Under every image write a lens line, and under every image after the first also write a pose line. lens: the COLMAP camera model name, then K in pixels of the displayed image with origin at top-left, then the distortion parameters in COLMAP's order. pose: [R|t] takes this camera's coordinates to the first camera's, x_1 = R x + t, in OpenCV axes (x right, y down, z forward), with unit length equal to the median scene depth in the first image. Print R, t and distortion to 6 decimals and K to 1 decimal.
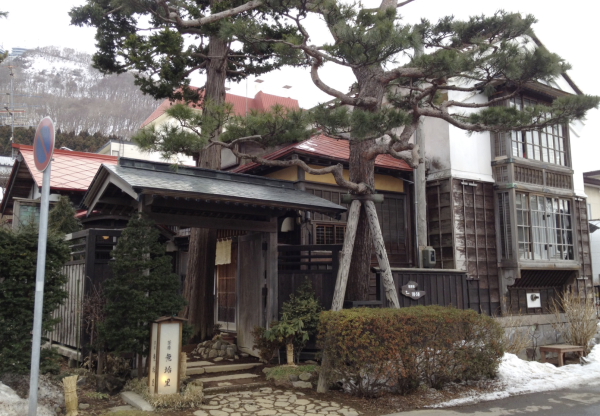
lens RADIAL K [[529.8, 0, 298.5], [0, 529.8, 207.6], [0, 0, 1]] dist [0.012680, 0.003131]
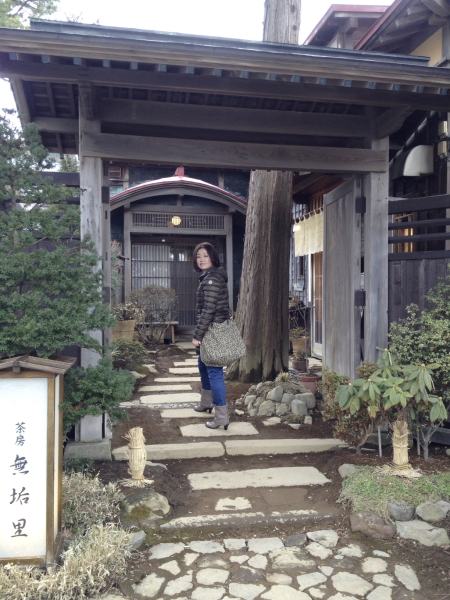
lens RADIAL K [[545.4, 0, 223.7], [0, 545.4, 302.0], [0, 0, 1]] dist [0.001298, 0.000000]
pose [[0.906106, 0.017982, -0.422667, 0.034670], [0.052011, 0.986782, 0.153482, 0.080569], [0.419840, -0.161055, 0.893194, 0.512038]]
